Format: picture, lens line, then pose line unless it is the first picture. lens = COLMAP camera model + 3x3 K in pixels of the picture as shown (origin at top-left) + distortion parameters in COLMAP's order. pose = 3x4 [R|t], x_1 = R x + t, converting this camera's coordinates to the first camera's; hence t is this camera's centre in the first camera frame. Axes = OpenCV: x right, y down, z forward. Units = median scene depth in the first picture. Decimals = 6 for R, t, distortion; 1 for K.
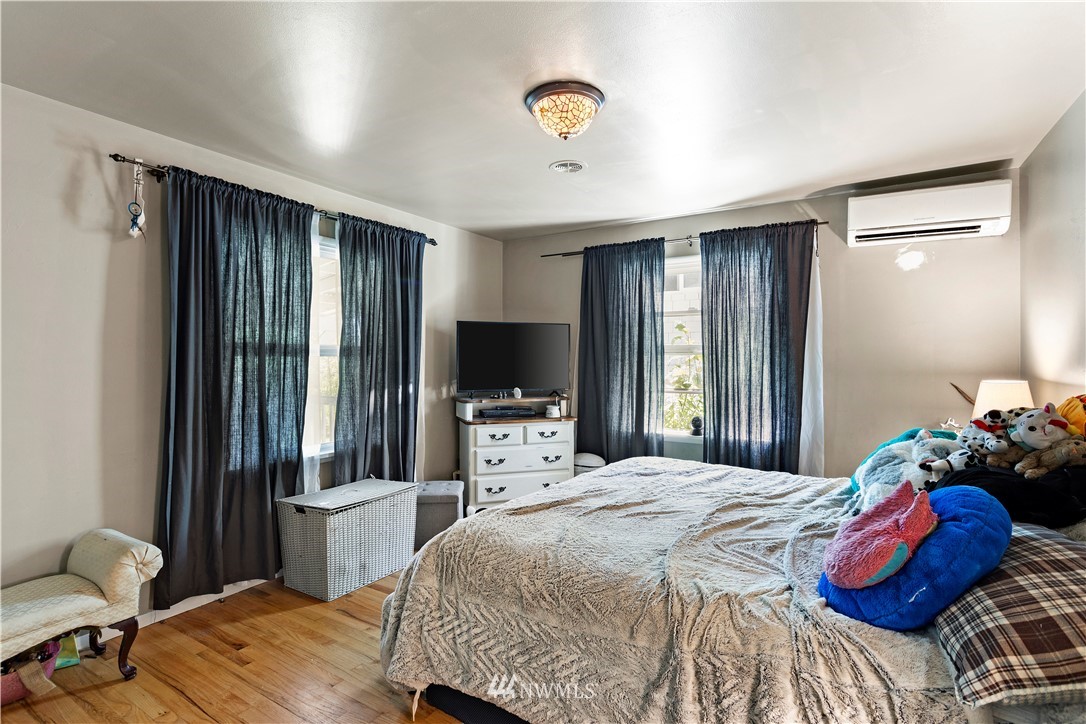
lens RADIAL K [[531.9, 0, 542.2], [0, 531.9, 361.1], [0, 0, 1]] dist [0.002291, -0.000704]
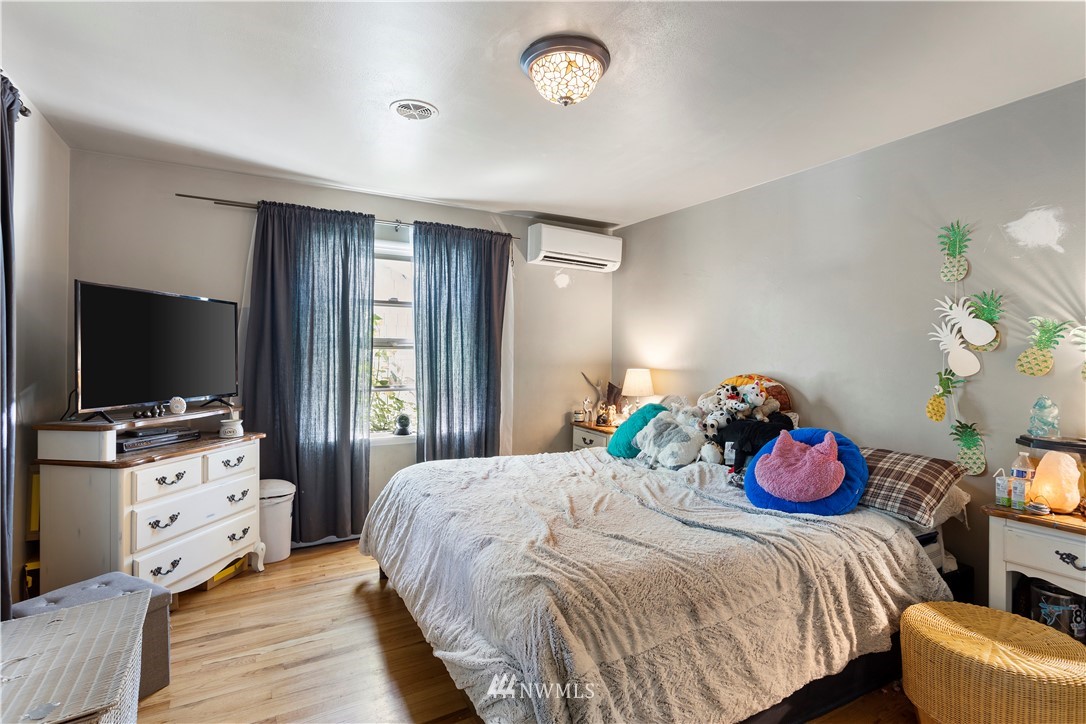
lens RADIAL K [[531.9, 0, 542.3], [0, 531.9, 358.4], [0, 0, 1]] dist [0.002291, -0.000704]
pose [[0.479153, -0.002786, 0.877727, -0.426654], [-0.003424, 0.999981, 0.005043, -0.000672], [-0.877724, -0.005422, 0.479135, 0.345978]]
